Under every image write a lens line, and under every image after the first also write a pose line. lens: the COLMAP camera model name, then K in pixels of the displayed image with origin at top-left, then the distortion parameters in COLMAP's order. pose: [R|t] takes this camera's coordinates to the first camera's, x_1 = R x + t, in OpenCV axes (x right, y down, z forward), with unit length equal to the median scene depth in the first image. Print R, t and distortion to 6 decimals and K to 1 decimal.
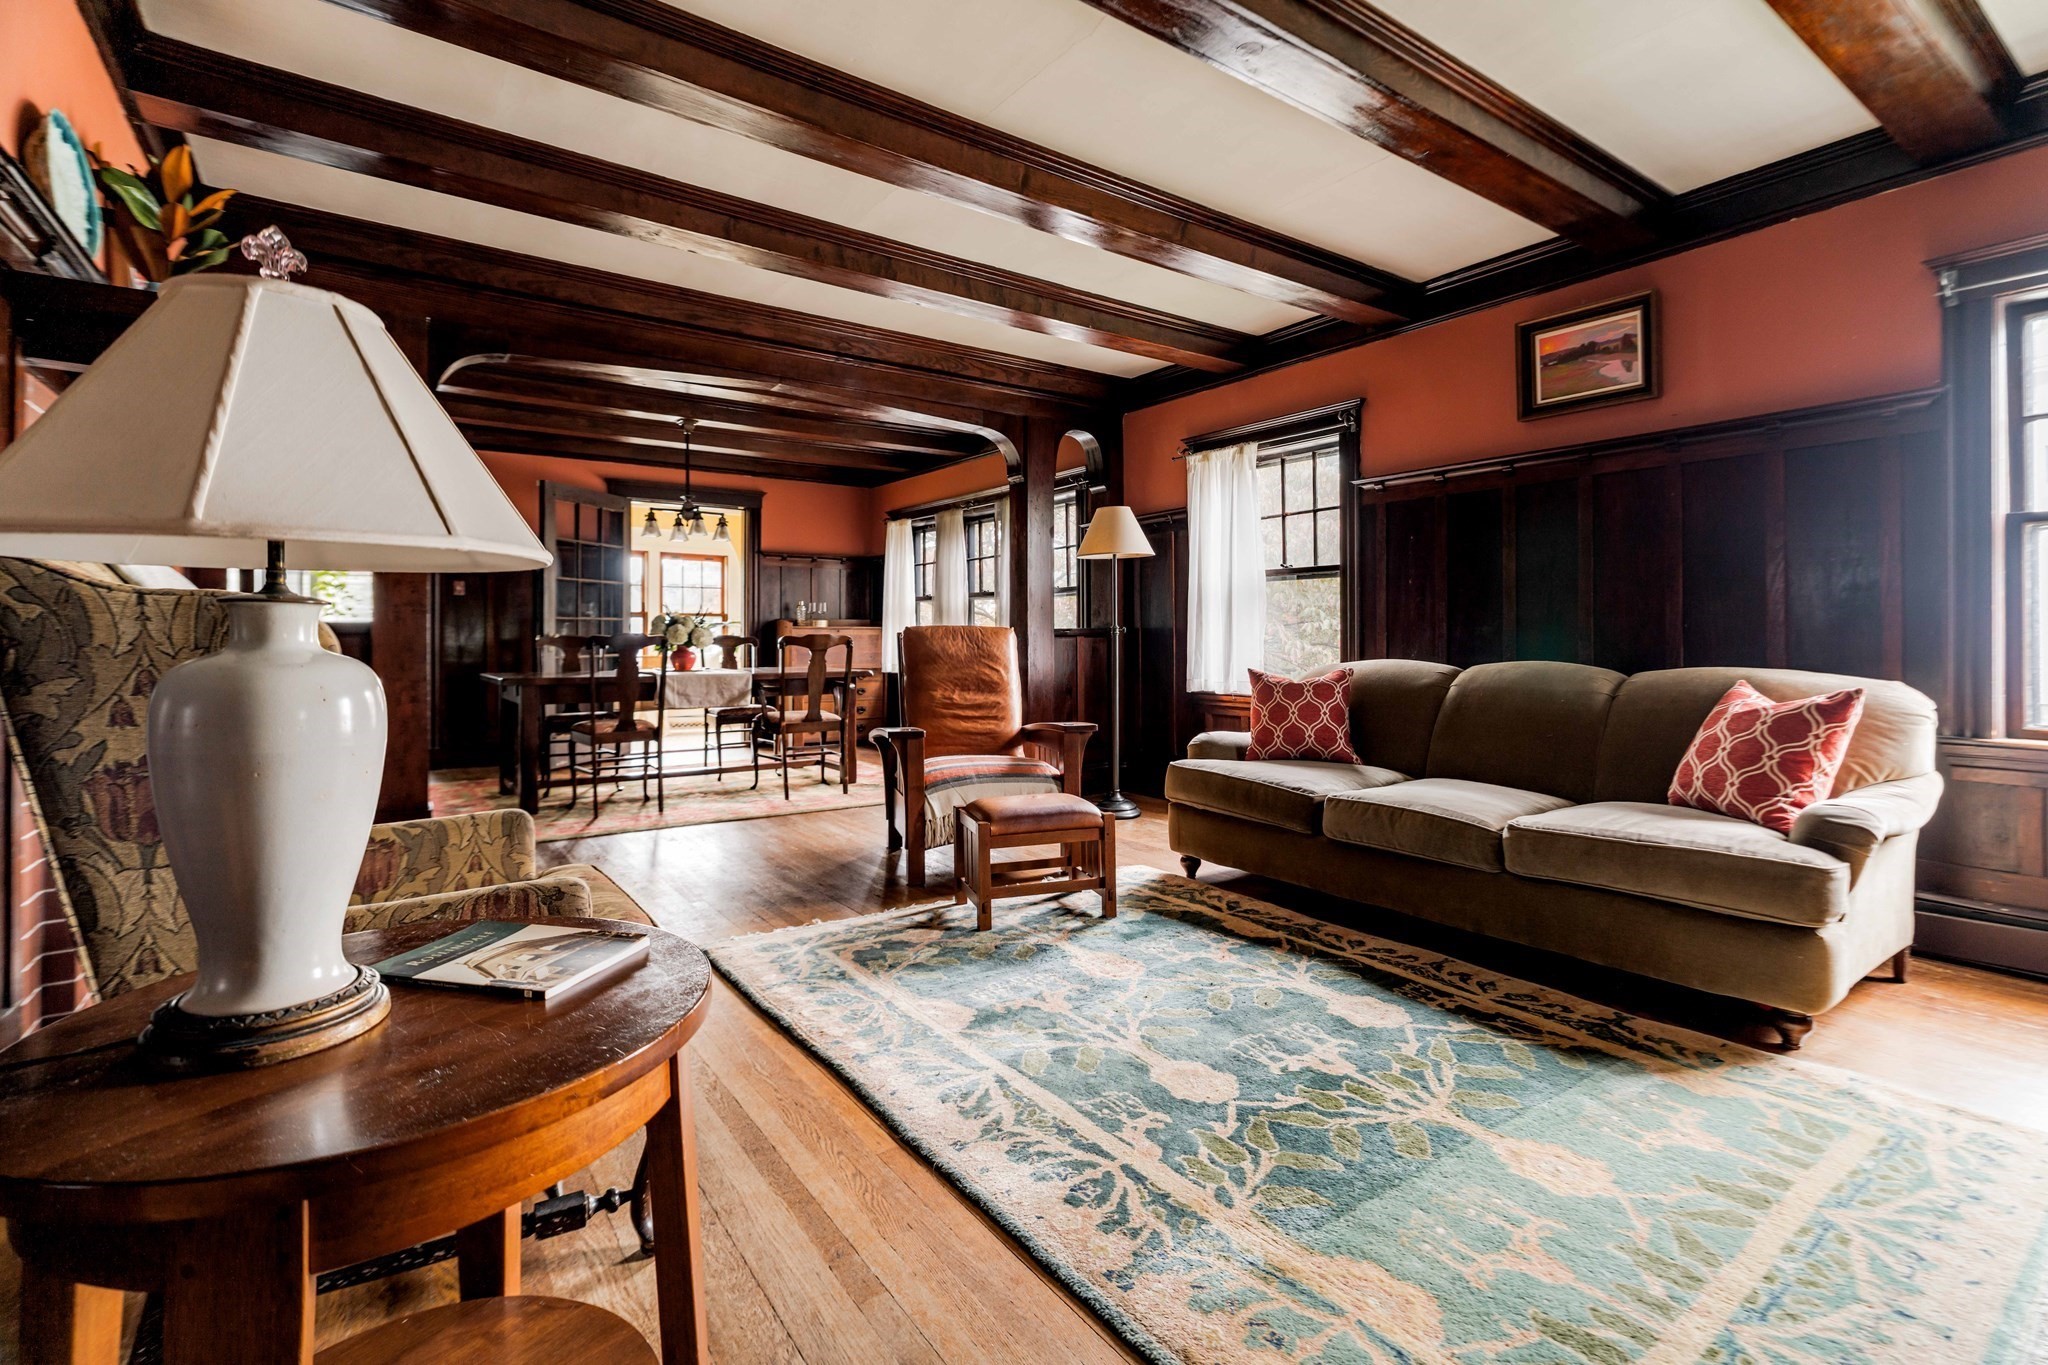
lens RADIAL K [[945.4, 0, 1002.6], [0, 945.4, 639.8], [0, 0, 1]] dist [-0.009896, 0.003740]
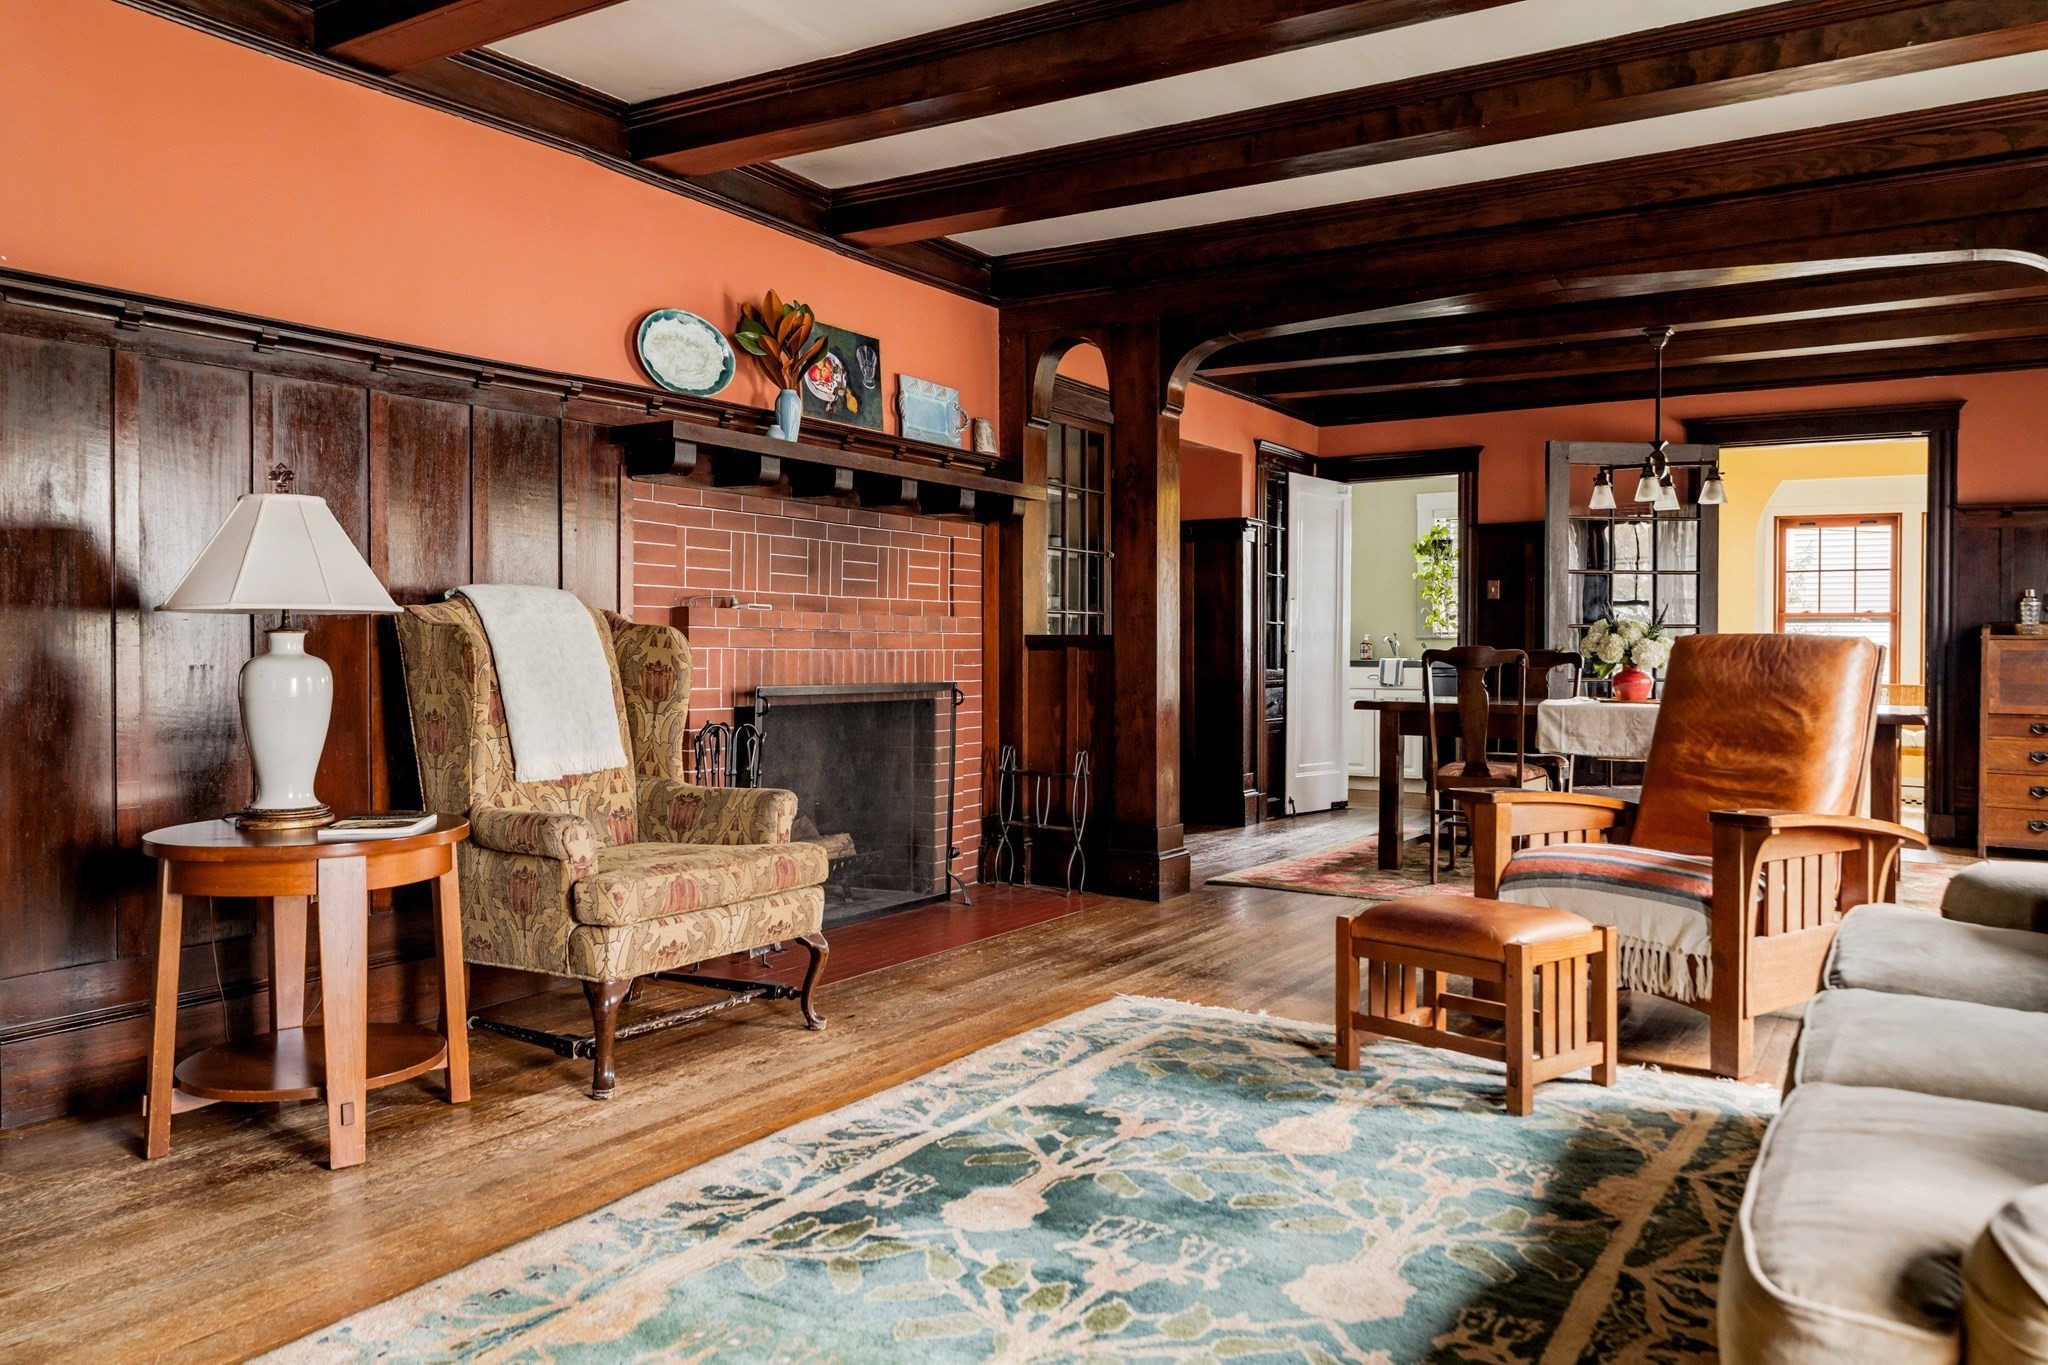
lens RADIAL K [[1442.4, 0, 1010.3], [0, 1442.4, 672.2], [0, 0, 1]] dist [-0.002612, 0.002407]
pose [[0.399110, 0.017404, -0.916738, 0.909843], [-0.007166, 0.999849, 0.015863, -0.003428], [0.916875, 0.000238, 0.399174, 0.363937]]
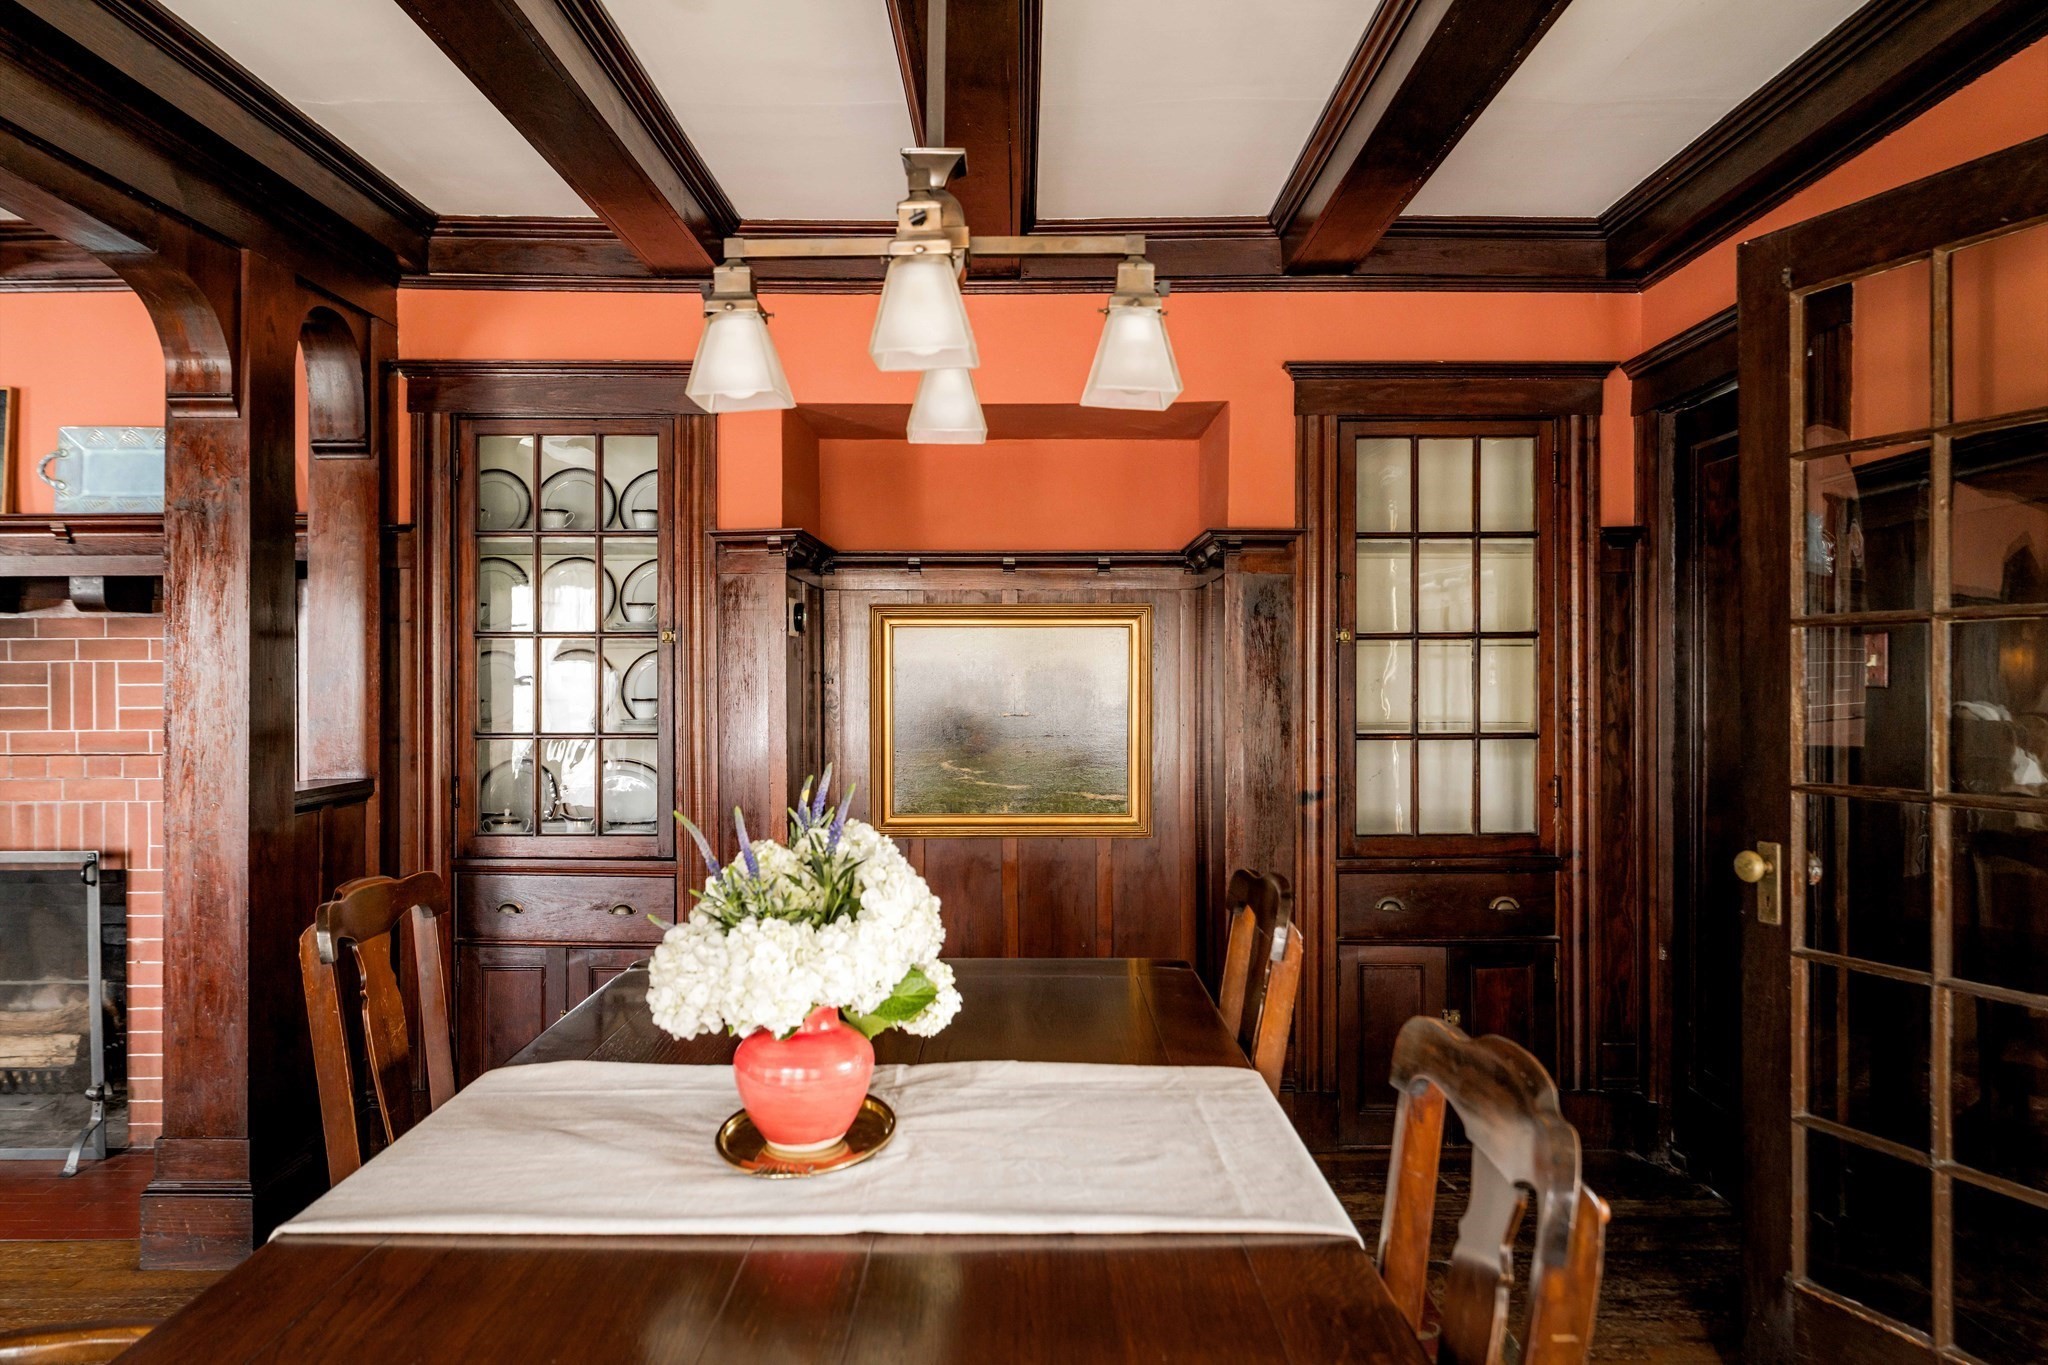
lens RADIAL K [[1387.1, 0, 1027.5], [0, 1387.1, 678.1], [0, 0, 1]] dist [0.008811, 0.002166]
pose [[-0.552657, 0.007192, -0.833378, -0.274657], [0.001552, 0.999970, 0.007600, -0.128749], [0.833407, 0.002907, -0.552652, 2.503612]]
